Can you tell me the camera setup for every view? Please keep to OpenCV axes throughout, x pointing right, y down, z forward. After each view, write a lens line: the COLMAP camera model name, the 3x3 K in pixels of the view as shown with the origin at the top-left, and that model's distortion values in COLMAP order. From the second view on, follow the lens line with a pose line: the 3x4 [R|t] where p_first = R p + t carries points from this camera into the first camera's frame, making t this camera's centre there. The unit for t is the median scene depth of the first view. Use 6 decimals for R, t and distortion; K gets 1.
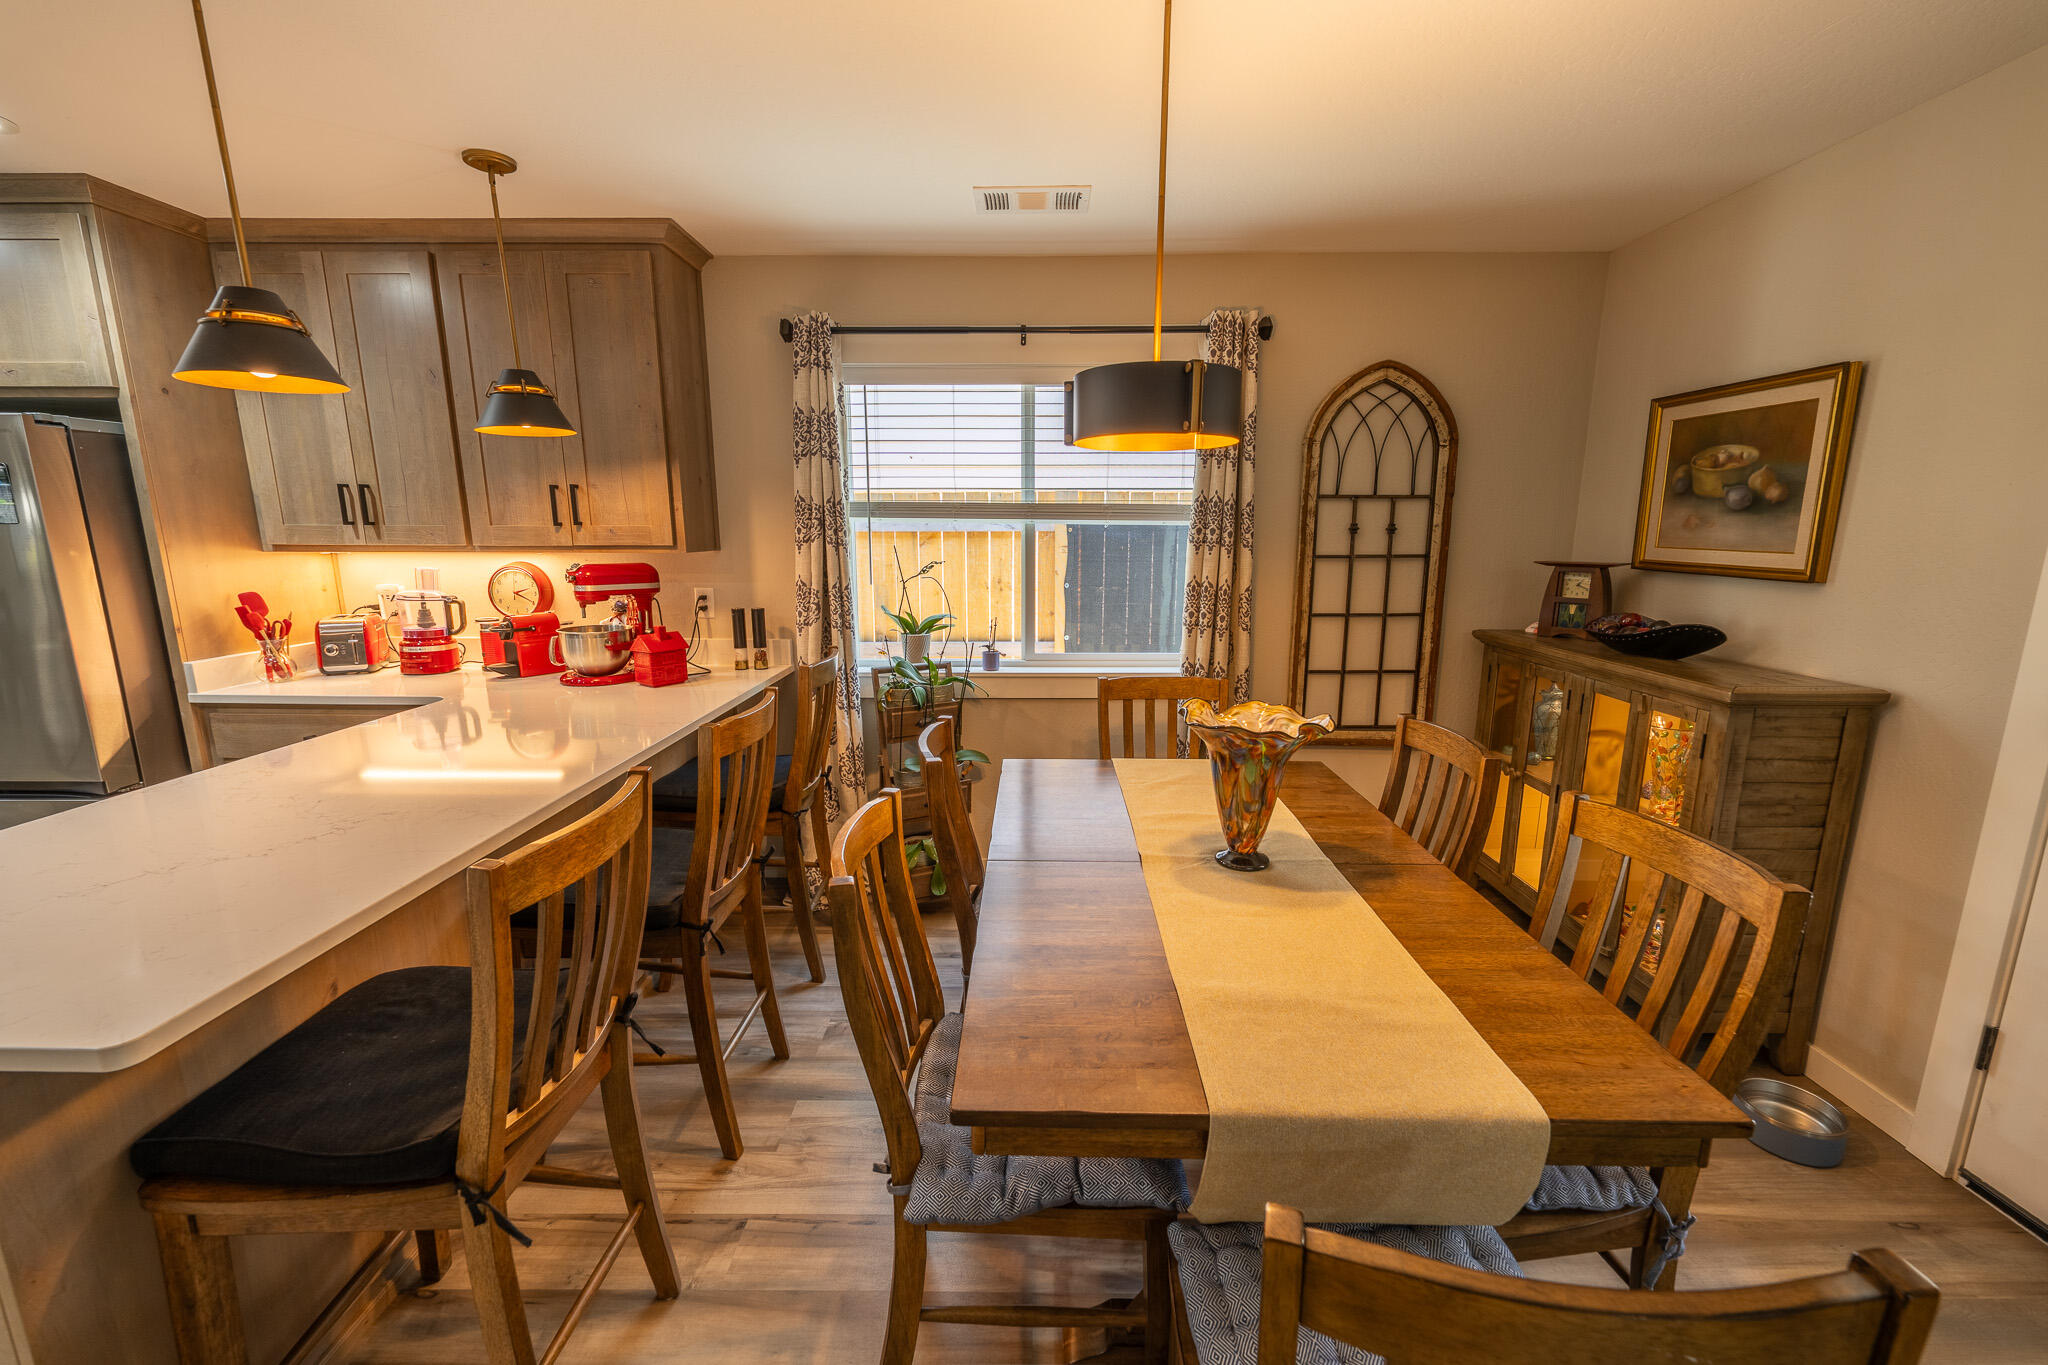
lens RADIAL K [[823.6, 0, 1041.0], [0, 823.6, 686.4], [0, 0, 1]] dist [0.005530, -0.002662]
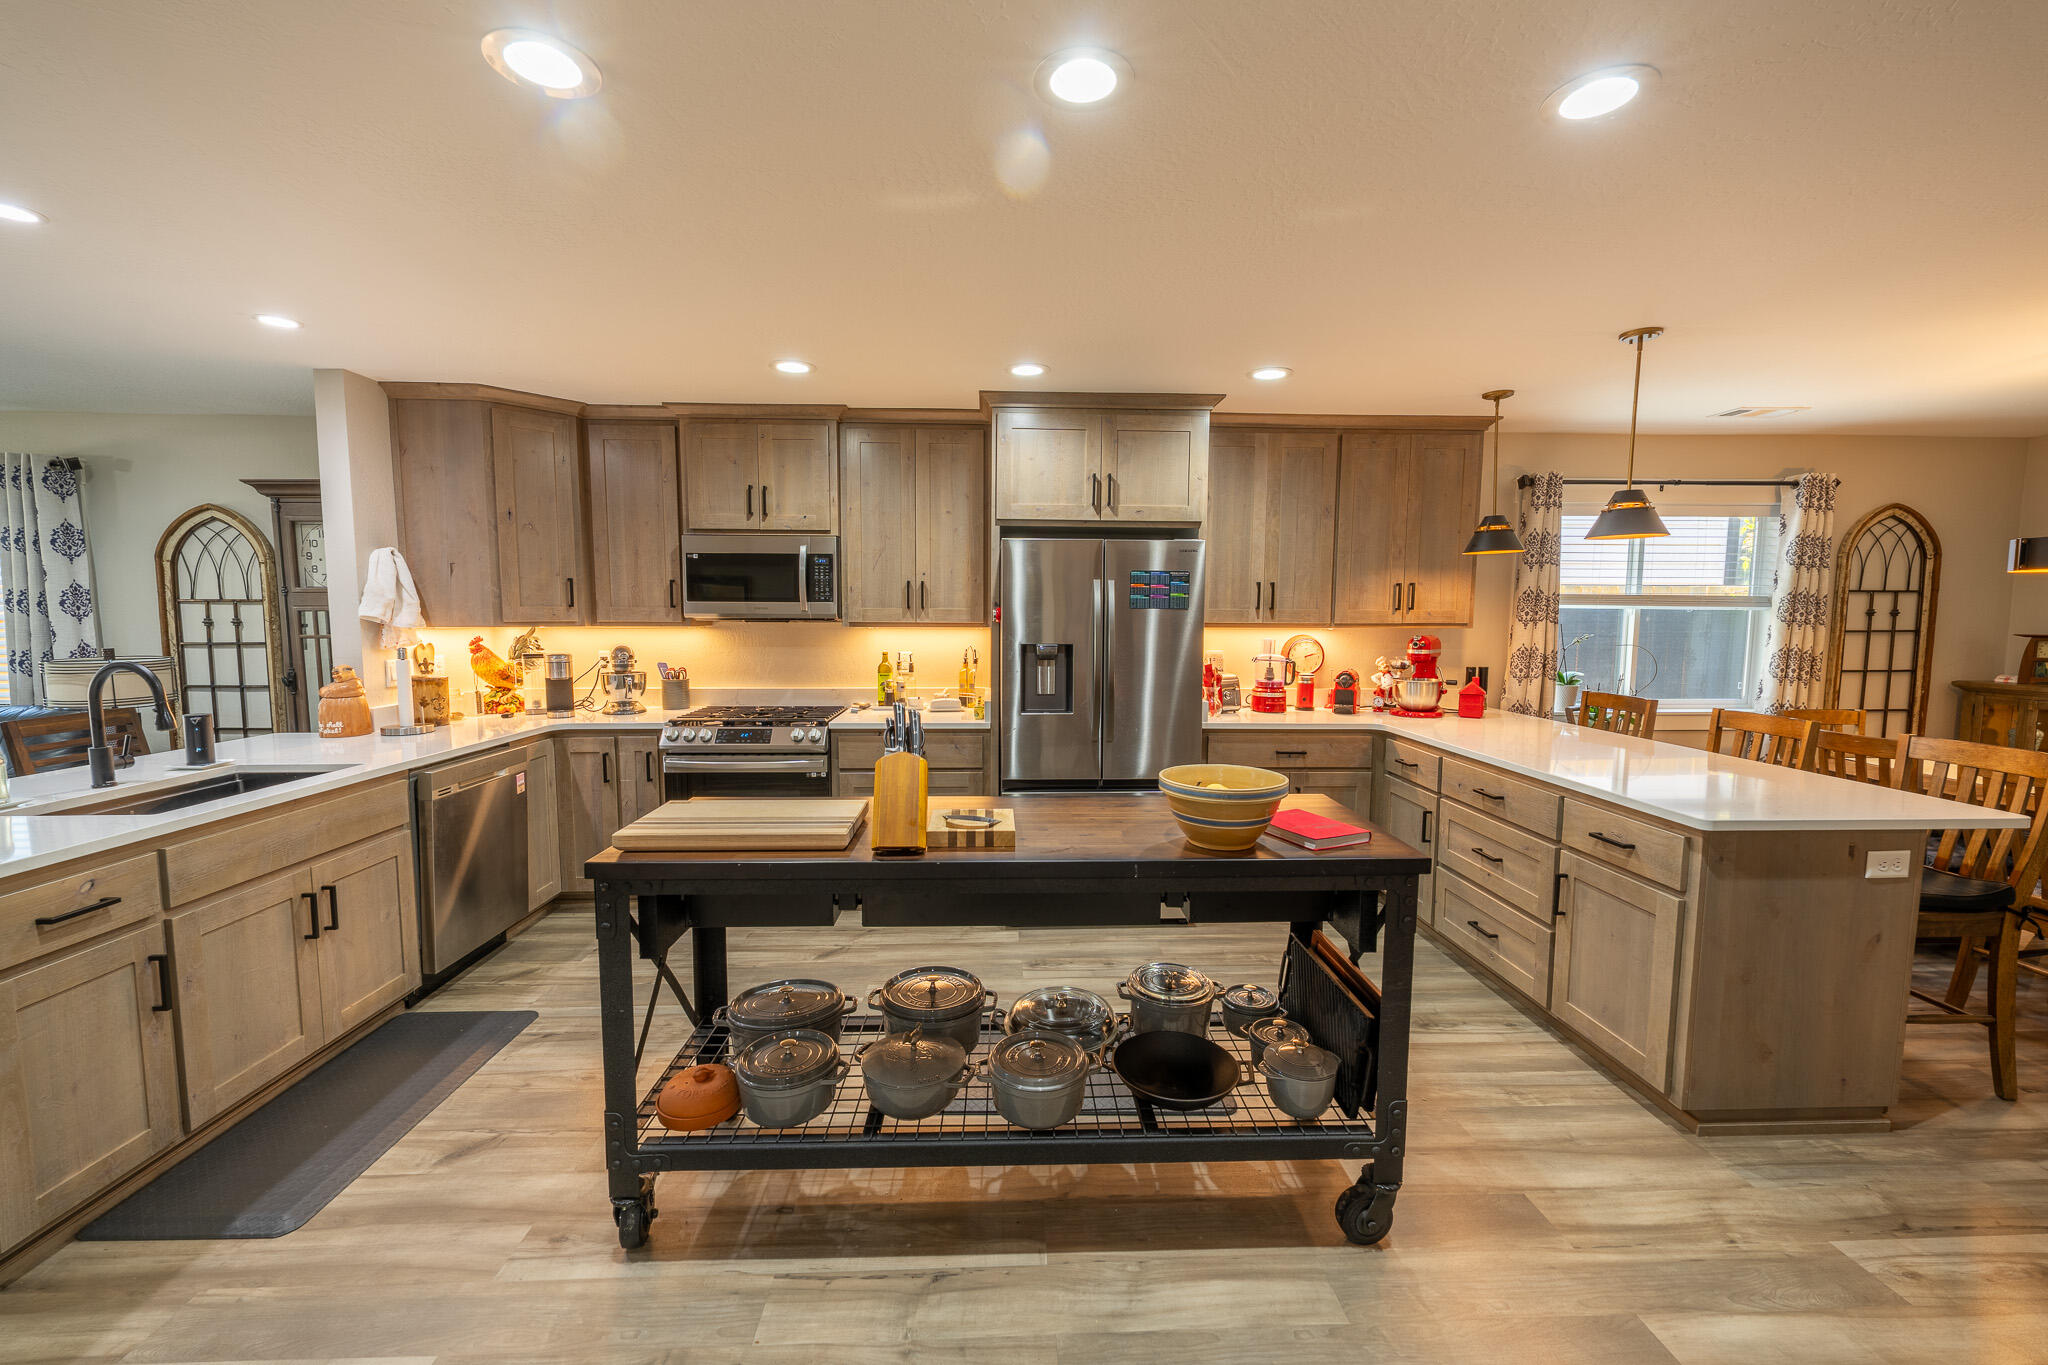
lens RADIAL K [[823.6, 0, 1016.6], [0, 823.6, 687.1], [0, 0, 1]] dist [0.005530, -0.002662]
pose [[0.998951, -0.002795, 0.045700, -1.400425], [0.007188, 0.995330, -0.096258, 0.083442], [-0.045218, 0.096486, 0.994307, -0.445672]]
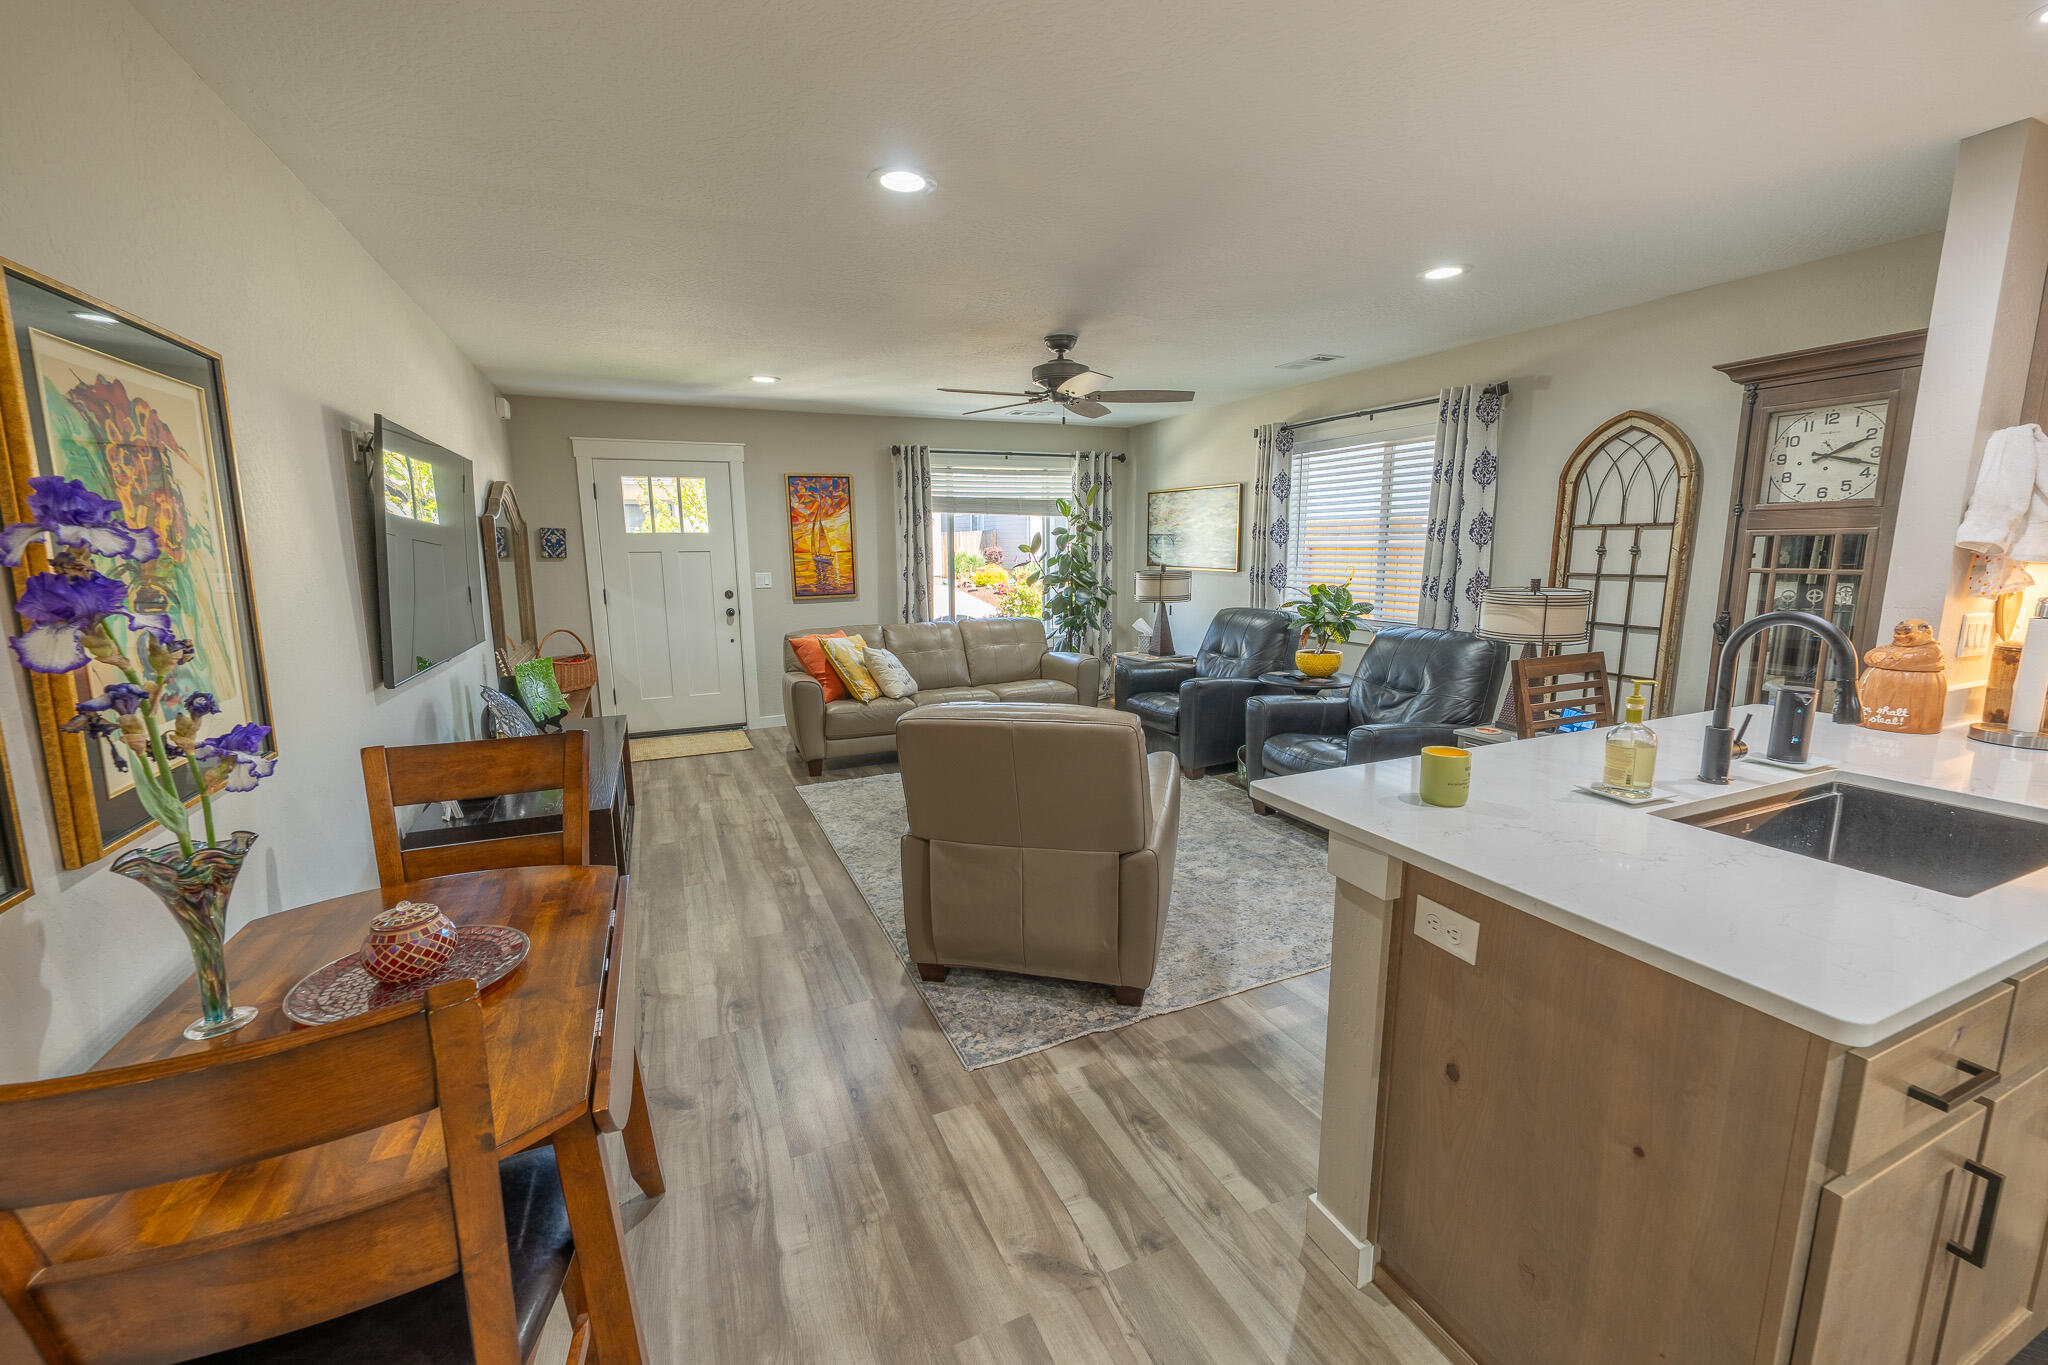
lens RADIAL K [[823.6, 0, 1018.1], [0, 823.6, 685.7], [0, 0, 1]] dist [0.005530, -0.002662]
pose [[0.413485, 0.151352, -0.897843, -1.998872], [-0.159968, 0.982825, 0.092007, 0.050869], [0.896348, 0.105582, 0.430595, -0.277584]]
